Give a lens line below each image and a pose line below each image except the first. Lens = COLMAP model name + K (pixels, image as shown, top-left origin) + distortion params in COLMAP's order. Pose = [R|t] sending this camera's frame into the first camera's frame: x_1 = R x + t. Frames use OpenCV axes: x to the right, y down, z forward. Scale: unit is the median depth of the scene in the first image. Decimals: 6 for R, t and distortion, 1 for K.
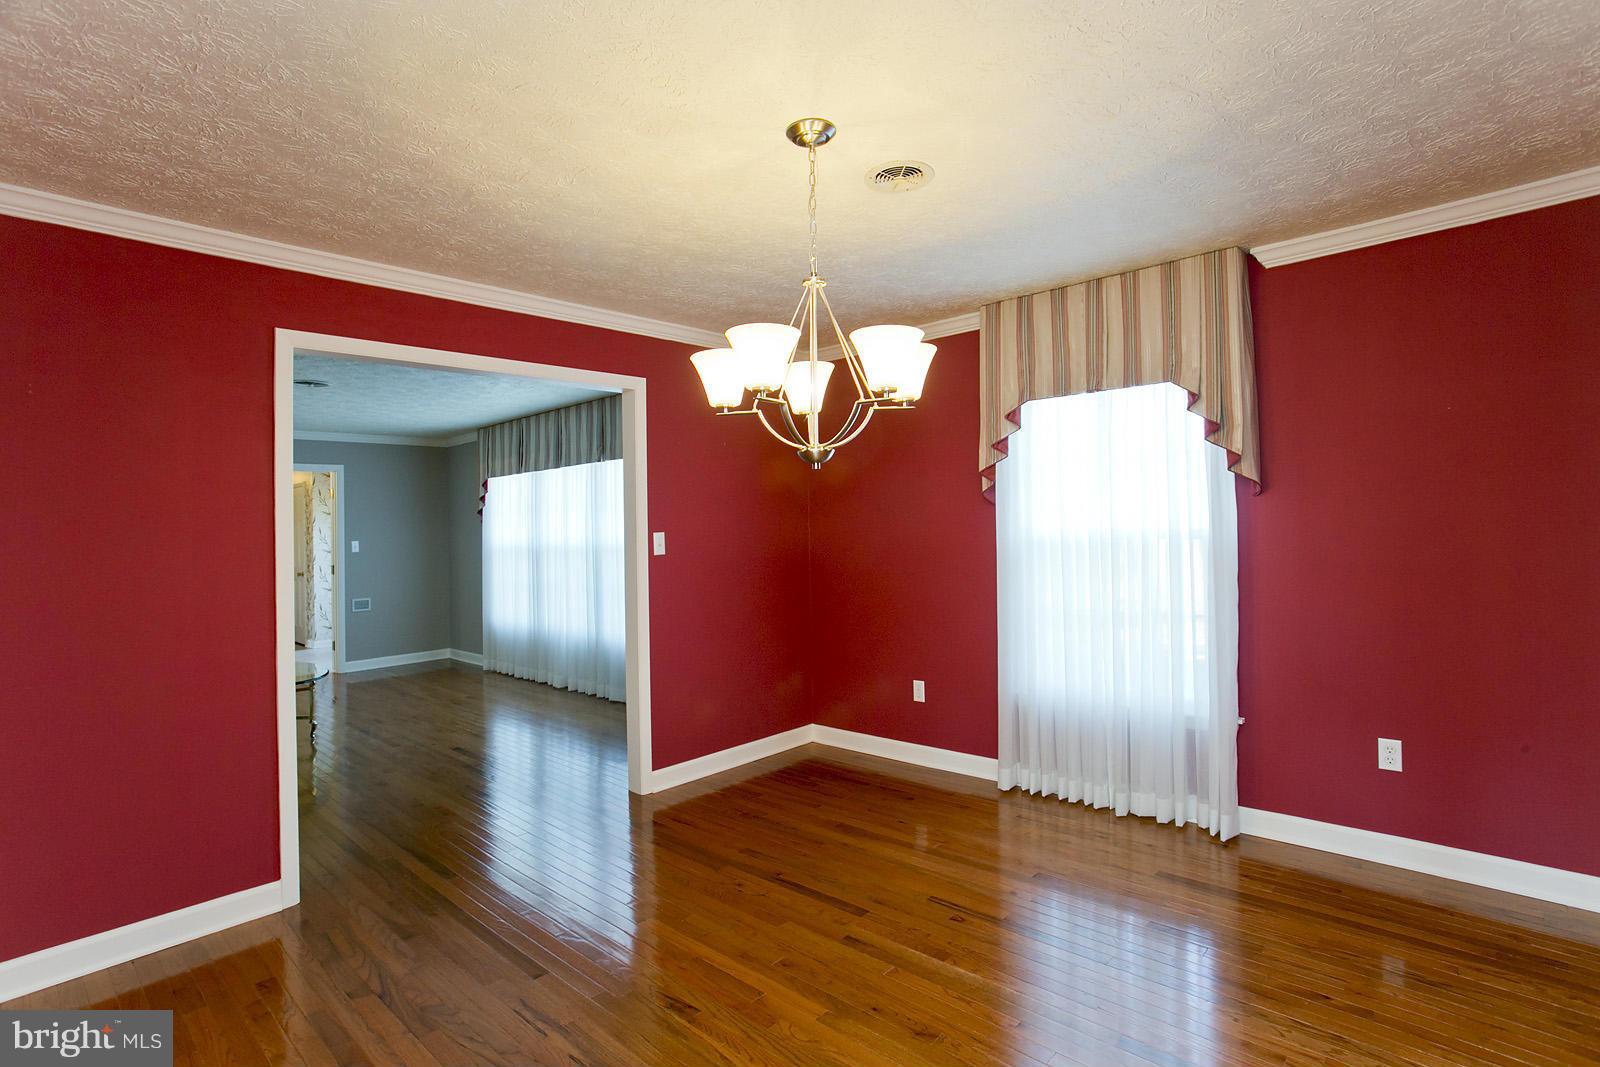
lens RADIAL K [[793.6, 0, 800.0], [0, 793.6, 533.5], [0, 0, 1]] dist [-0.047003, 0.000178]
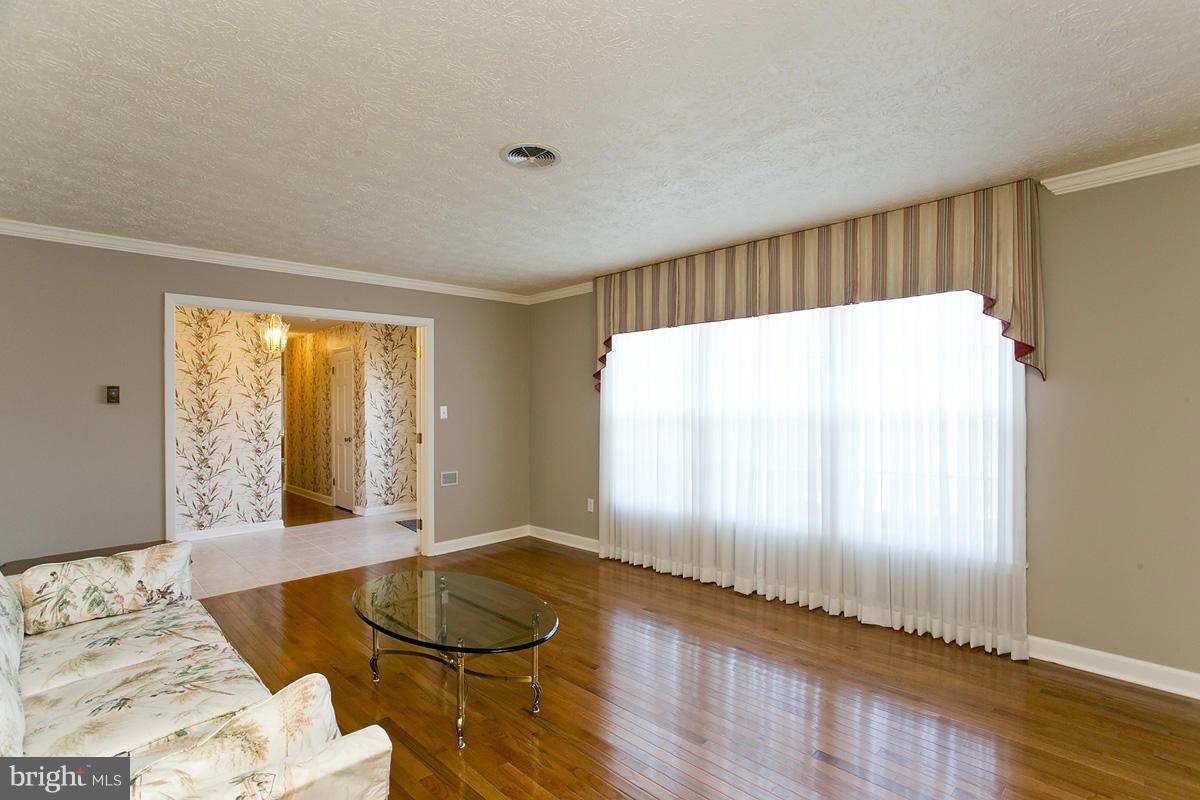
lens RADIAL K [[586.3, 0, 600.9], [0, 586.3, 421.1], [0, 0, 1]] dist [-0.064668, 0.035548]
pose [[0.999172, 0.017369, -0.036785, -0.303484], [-0.016500, 0.999580, 0.023818, 0.006614], [0.037183, -0.023191, 0.999039, 0.286503]]
